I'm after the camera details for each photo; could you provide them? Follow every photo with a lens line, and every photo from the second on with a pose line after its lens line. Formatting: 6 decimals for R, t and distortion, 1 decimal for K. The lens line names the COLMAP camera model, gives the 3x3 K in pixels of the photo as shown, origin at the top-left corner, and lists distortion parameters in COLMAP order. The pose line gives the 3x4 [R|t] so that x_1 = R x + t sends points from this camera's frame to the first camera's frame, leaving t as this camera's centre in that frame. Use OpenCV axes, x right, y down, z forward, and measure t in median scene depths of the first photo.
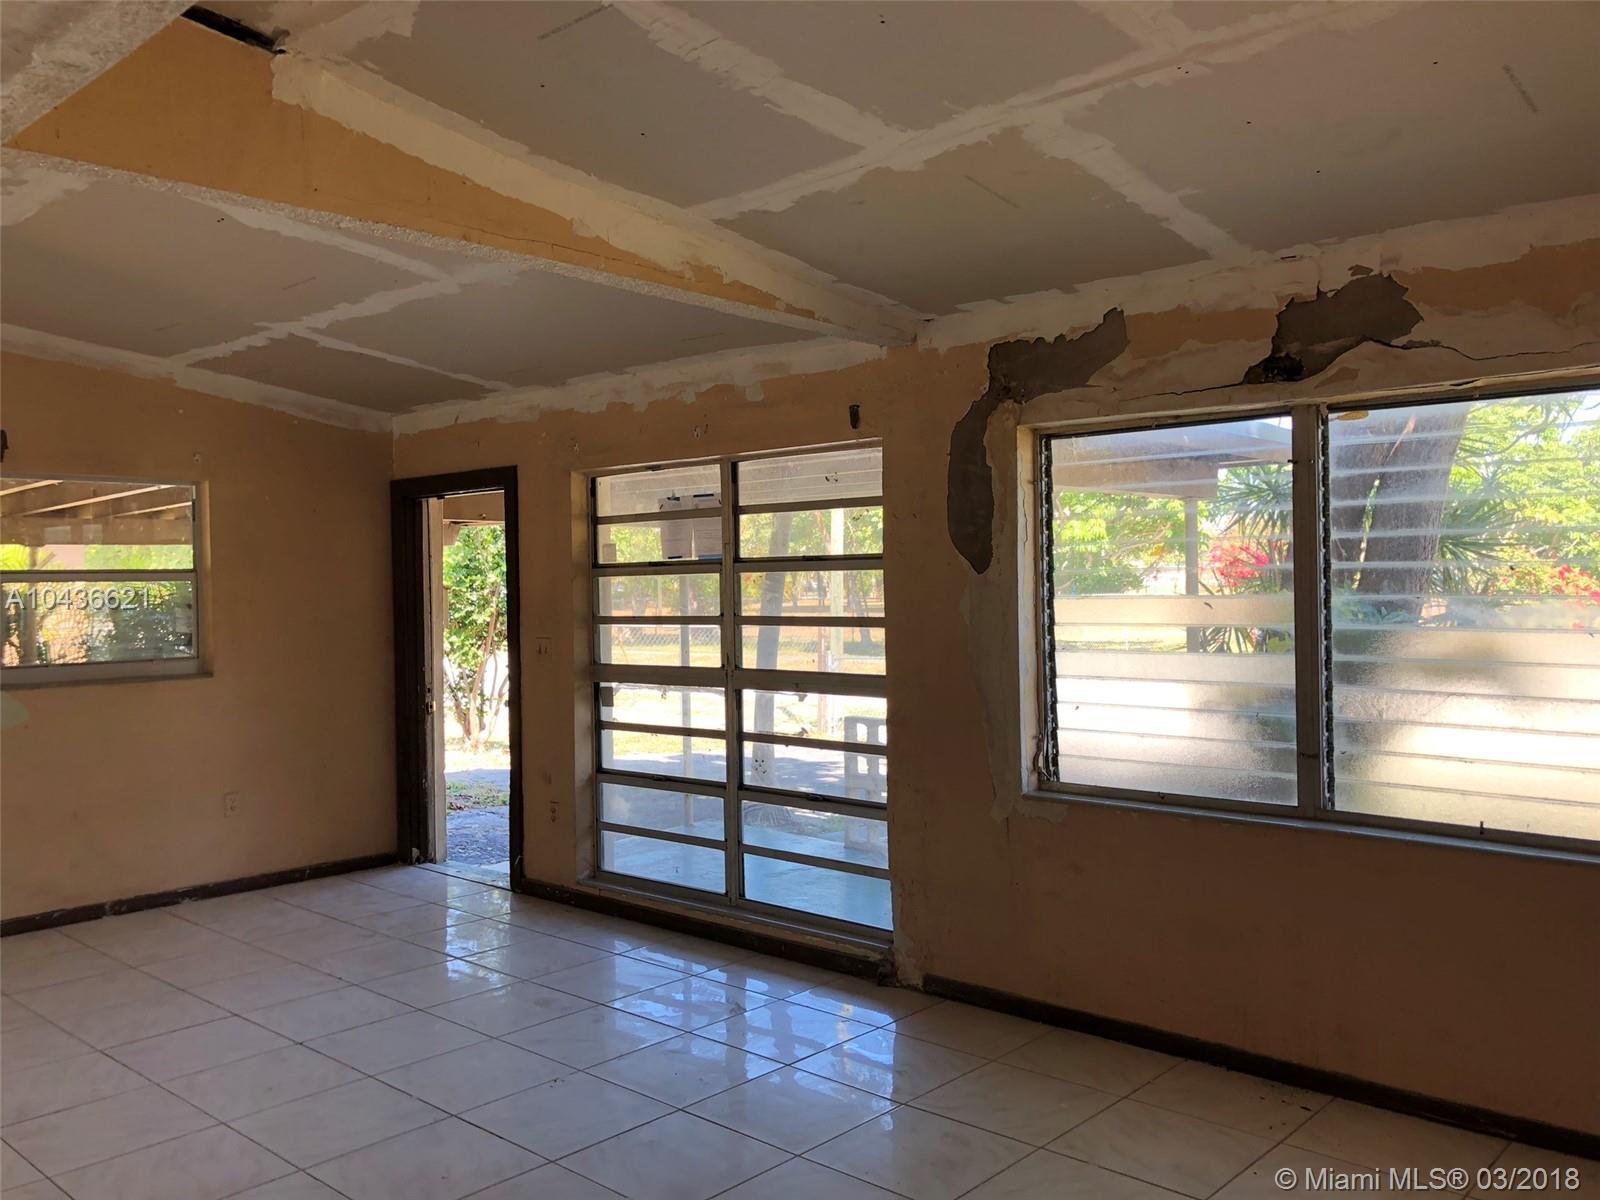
lens RADIAL K [[1329.9, 0, 794.1], [0, 1329.9, 577.6], [0, 0, 1]] dist [0.044869, -0.023680]
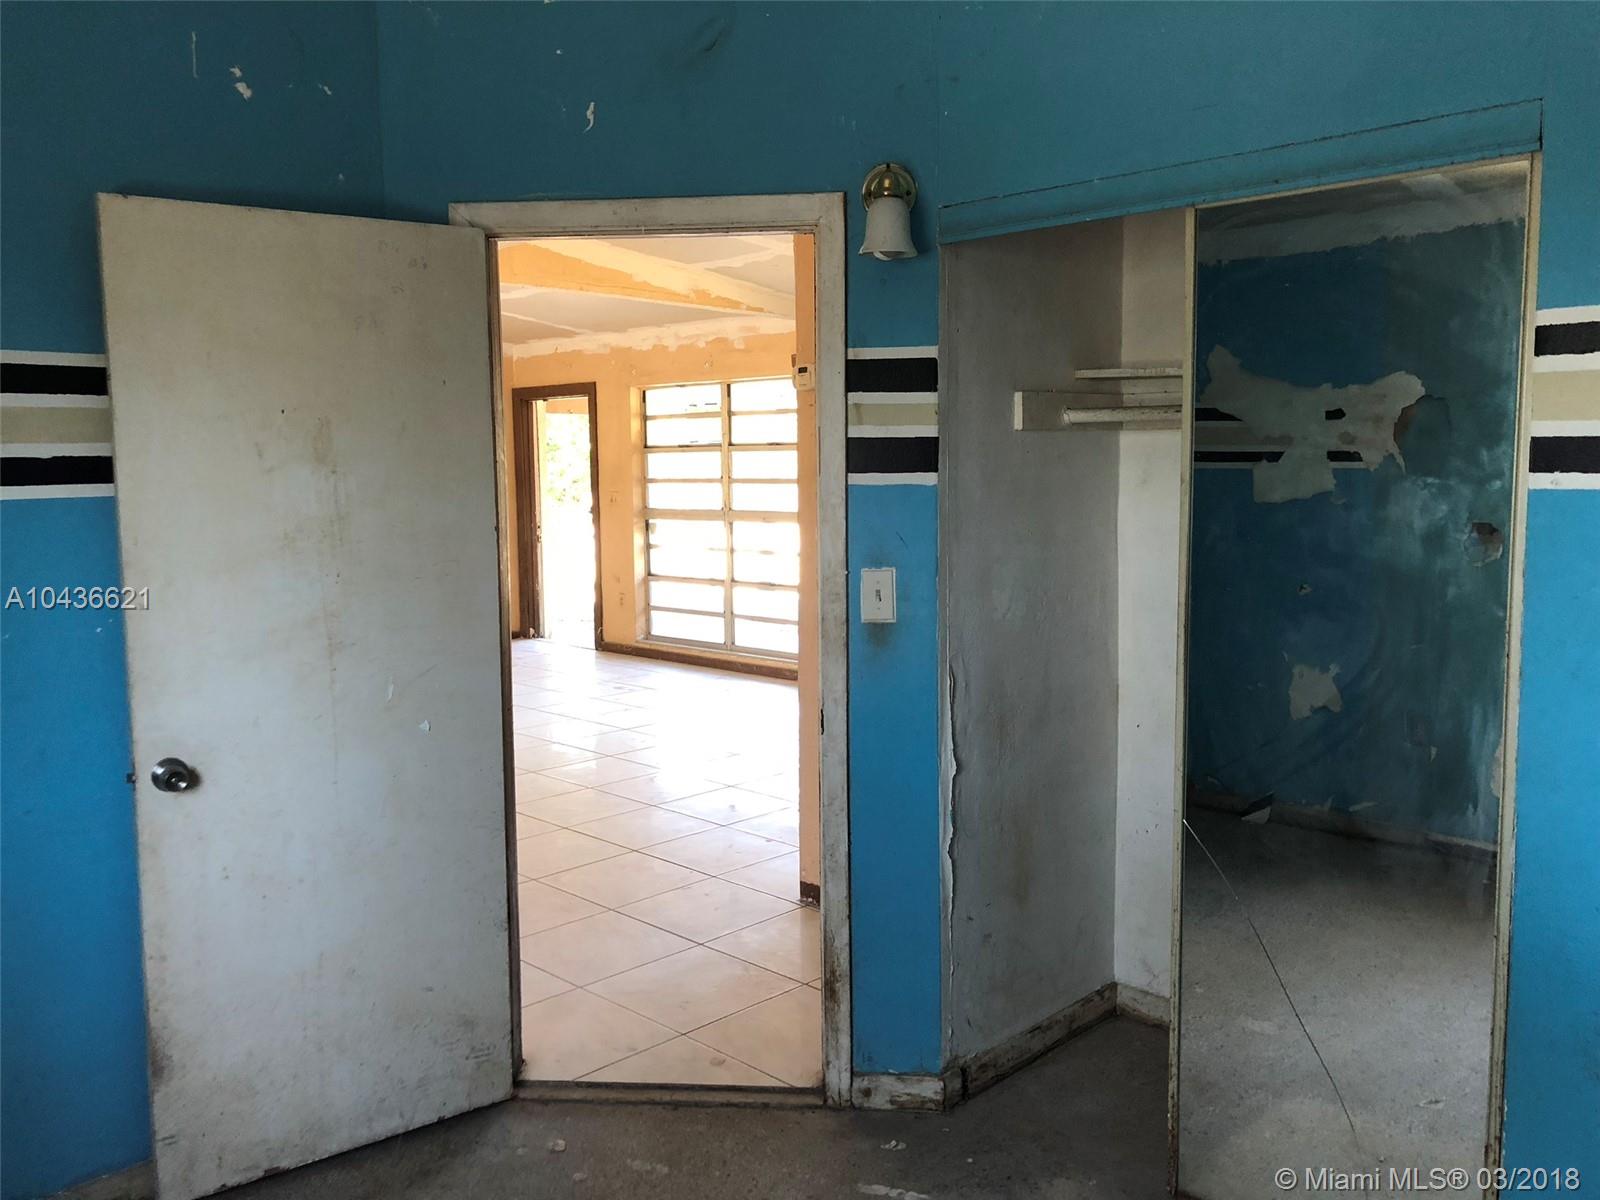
lens RADIAL K [[1329.9, 0, 794.1], [0, 1329.9, 577.6], [0, 0, 1]] dist [0.044869, -0.023680]
pose [[0.999137, 0.008136, -0.040734, 0.097450], [-0.004247, 0.995500, 0.094661, -0.004079], [0.041321, -0.094406, 0.994676, -0.613614]]
